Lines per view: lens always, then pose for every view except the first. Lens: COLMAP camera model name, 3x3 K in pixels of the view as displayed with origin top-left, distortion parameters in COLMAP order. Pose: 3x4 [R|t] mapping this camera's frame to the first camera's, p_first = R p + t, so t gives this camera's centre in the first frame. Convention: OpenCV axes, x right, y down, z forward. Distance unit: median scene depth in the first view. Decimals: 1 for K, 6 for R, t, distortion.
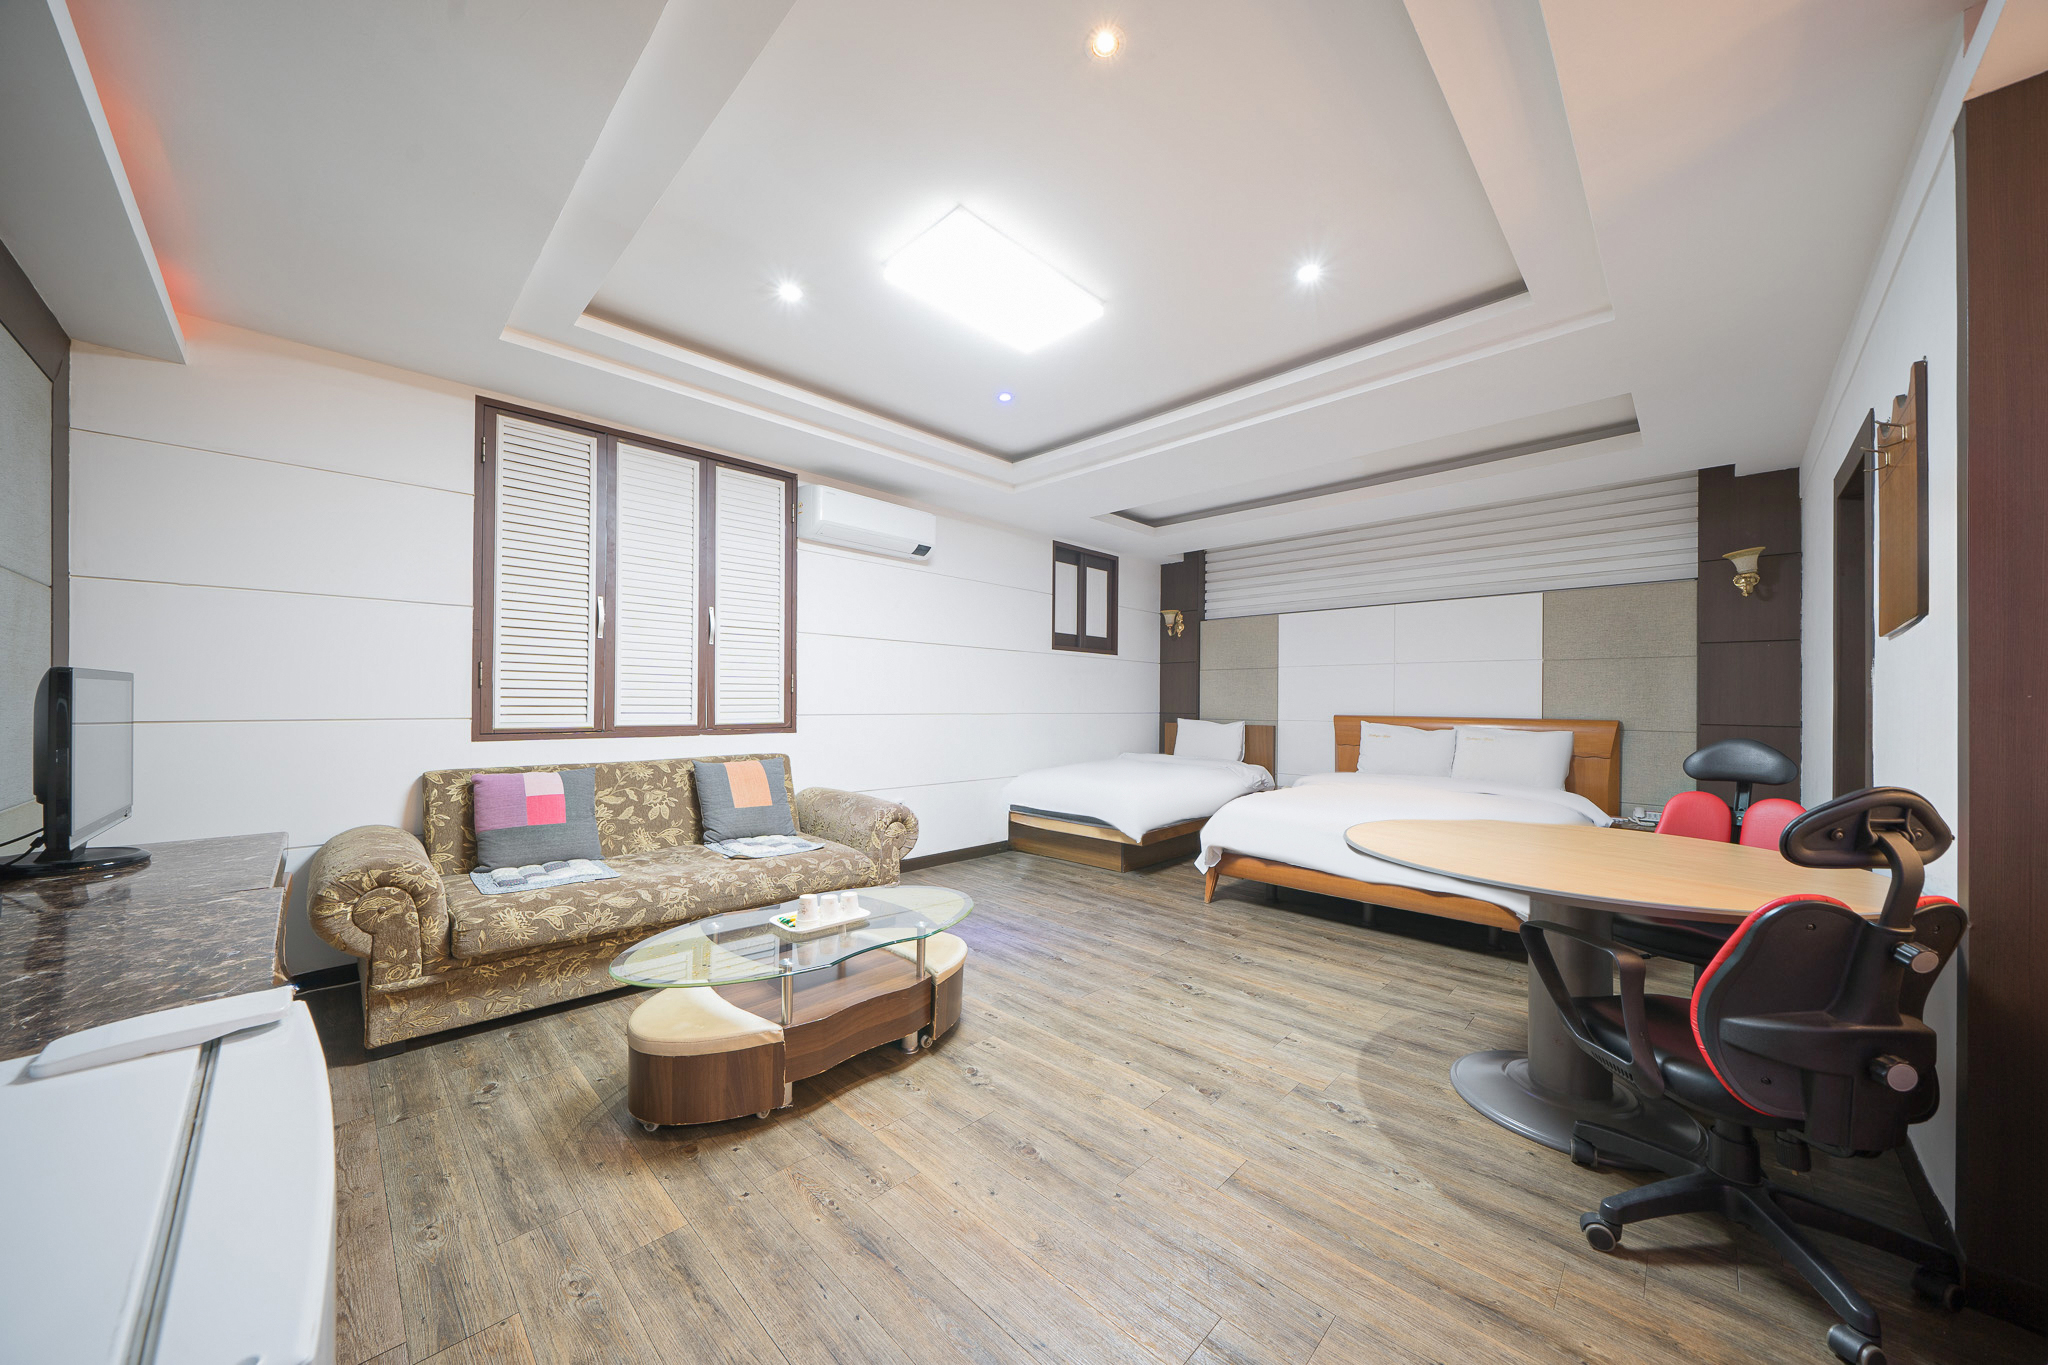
lens RADIAL K [[702.4, 0, 984.9], [0, 702.4, 697.3], [0, 0, 1]] dist [-0.008826, 0.000238]
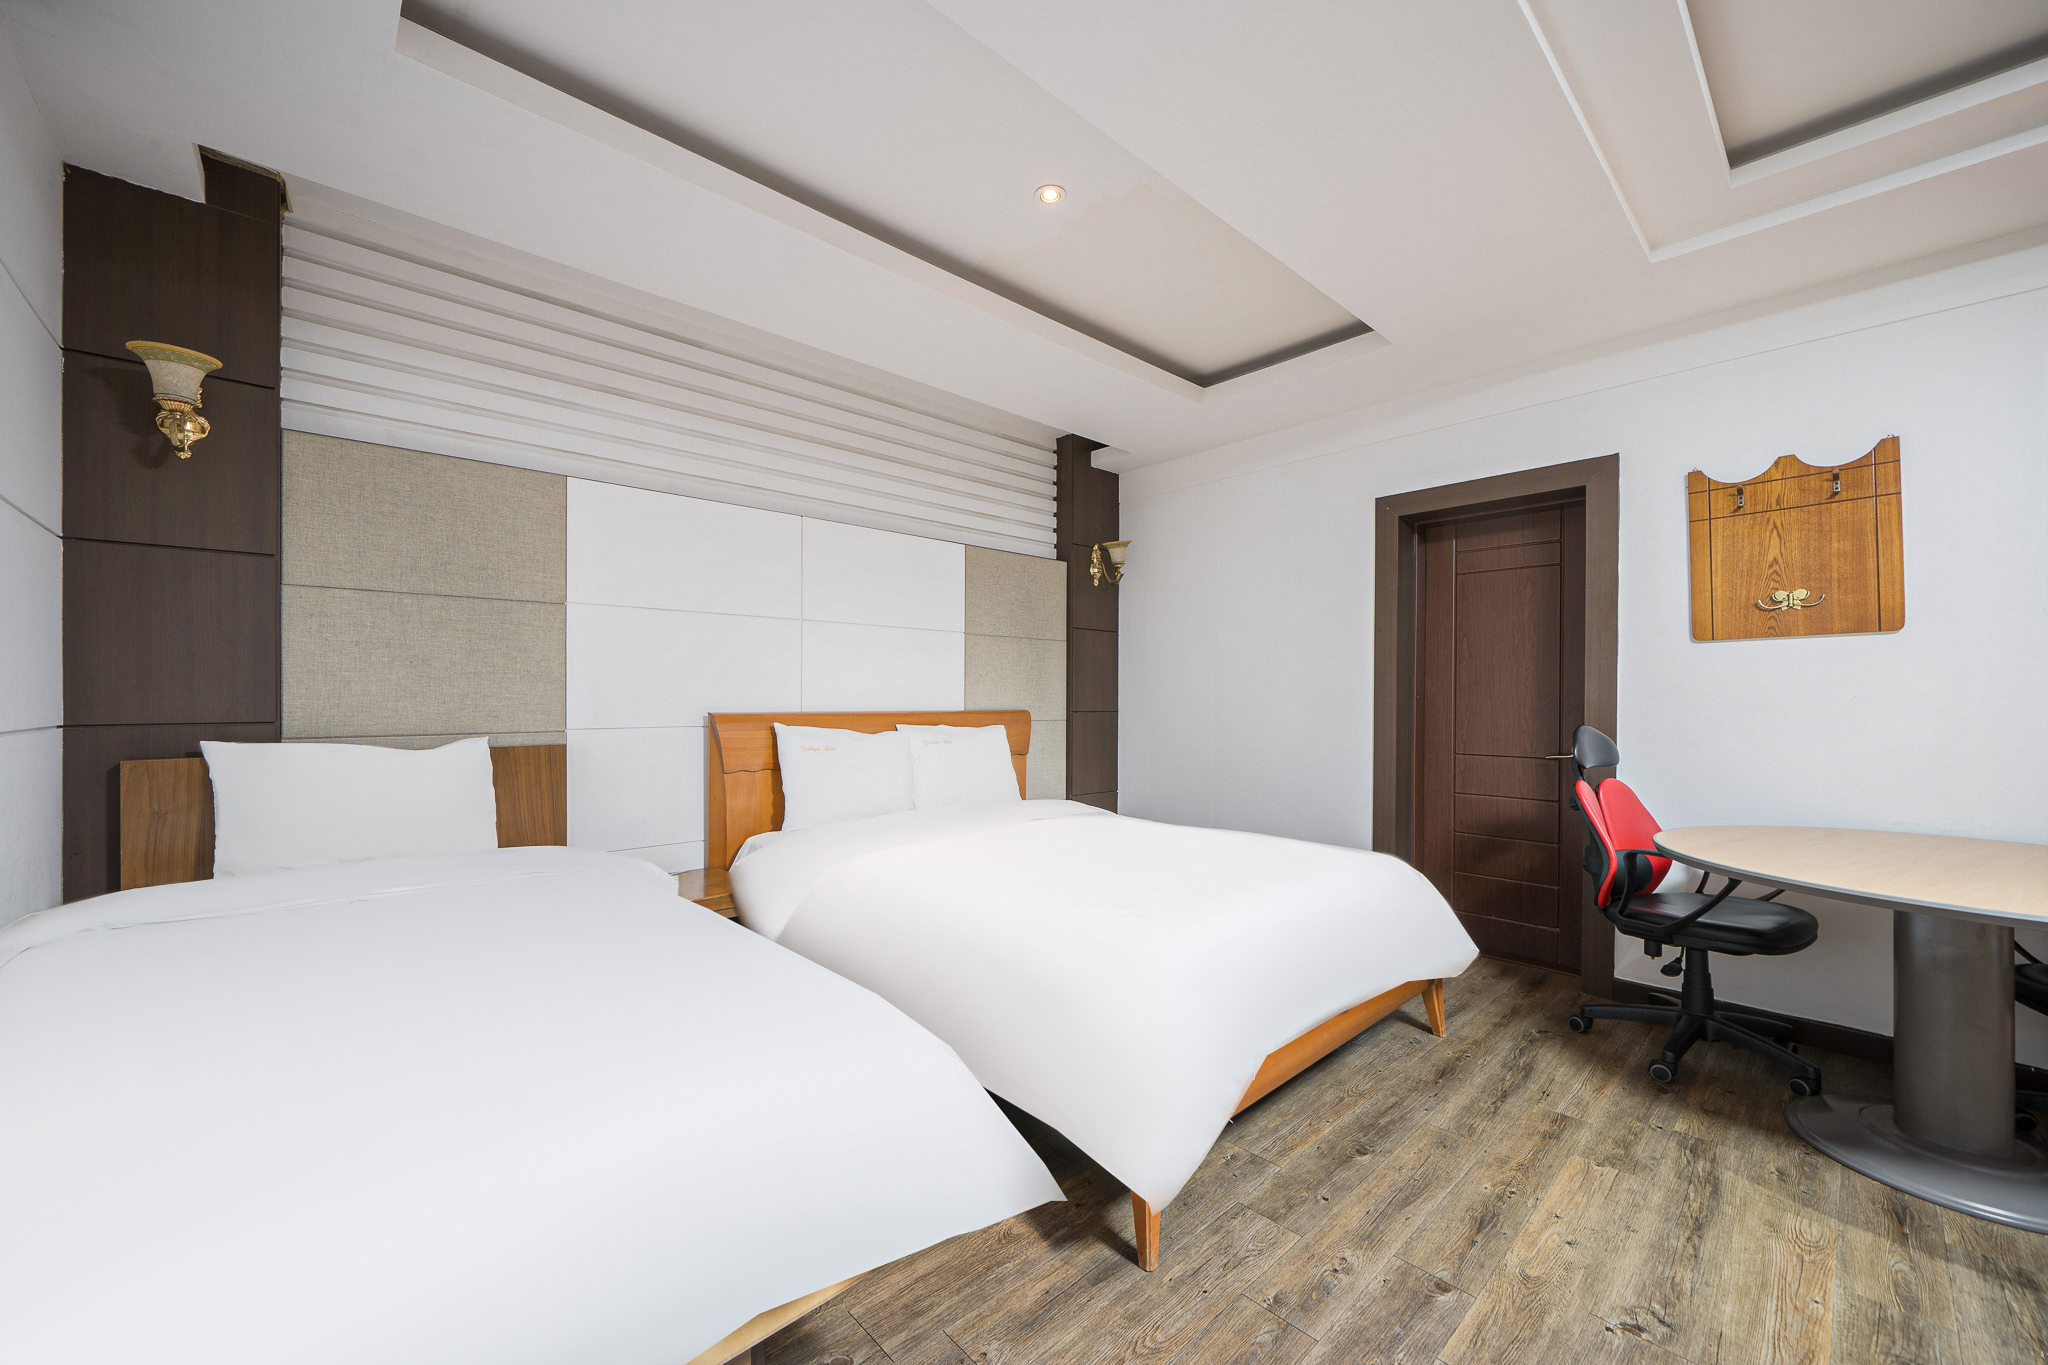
lens RADIAL K [[793.1, 0, 1023.2], [0, 793.1, 698.0], [0, 0, 1]] dist [0.000079, 0.000113]
pose [[0.016260, -0.002655, 0.999864, -0.058878], [-0.005370, 0.999982, 0.002742, 0.013494], [-0.999853, -0.005414, 0.016246, 0.908238]]
